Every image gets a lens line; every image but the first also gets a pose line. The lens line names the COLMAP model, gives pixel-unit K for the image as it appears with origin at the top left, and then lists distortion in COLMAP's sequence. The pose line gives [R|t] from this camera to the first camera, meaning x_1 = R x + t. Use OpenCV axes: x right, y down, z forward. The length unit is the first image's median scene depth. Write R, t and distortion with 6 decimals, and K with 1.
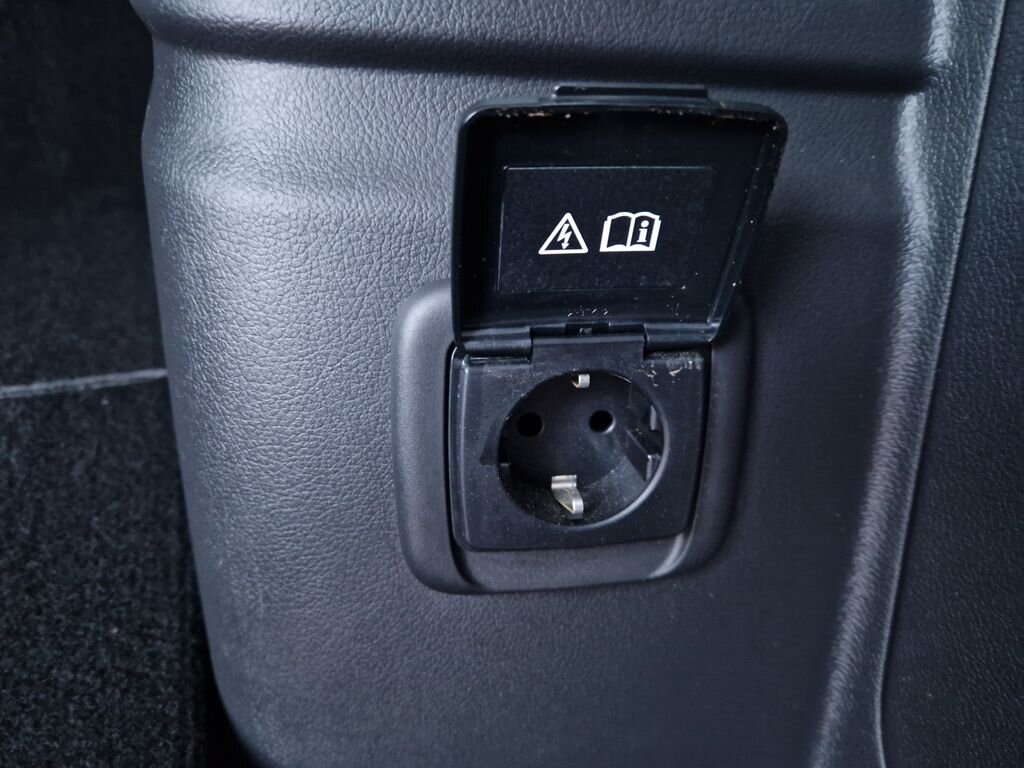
lens RADIAL K [[681.6, 0, 517.8], [0, 681.6, 384.2], [0, 0, 1]] dist [0.064944, -0.066347]
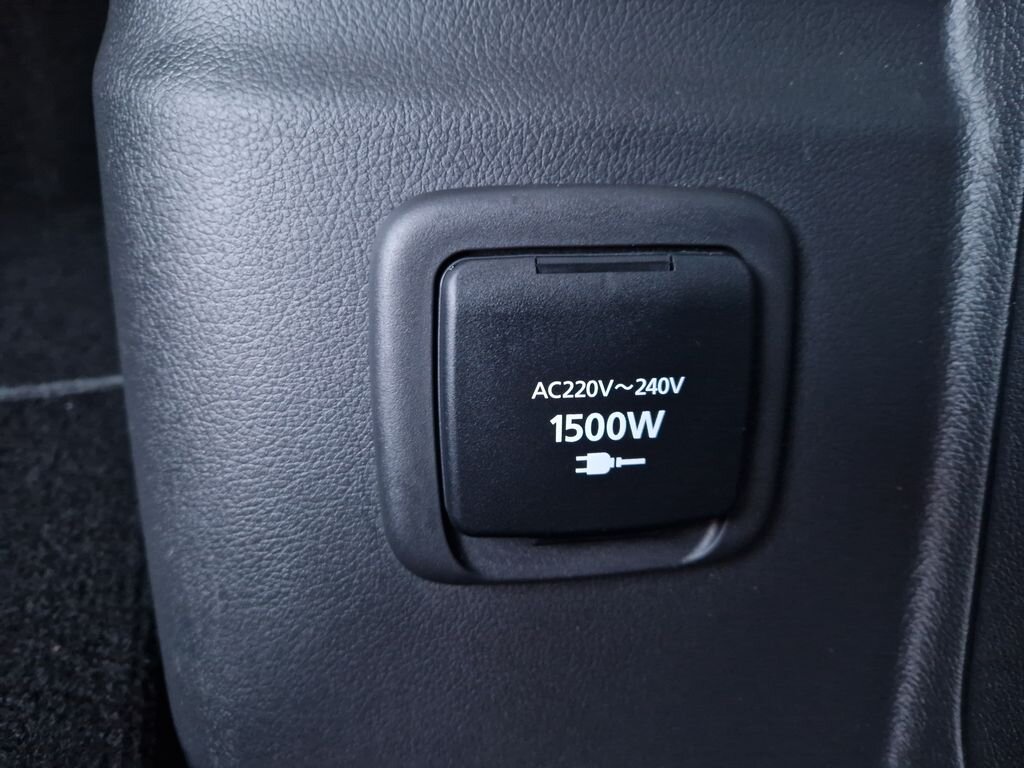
lens RADIAL K [[681.6, 0, 519.9], [0, 681.6, 380.7], [0, 0, 1]] dist [0.064944, -0.066347]
pose [[0.999884, -0.014721, -0.003790, 0.002034], [0.014340, 0.996165, -0.086312, 0.135187], [0.005046, 0.086248, 0.996261, 0.150622]]
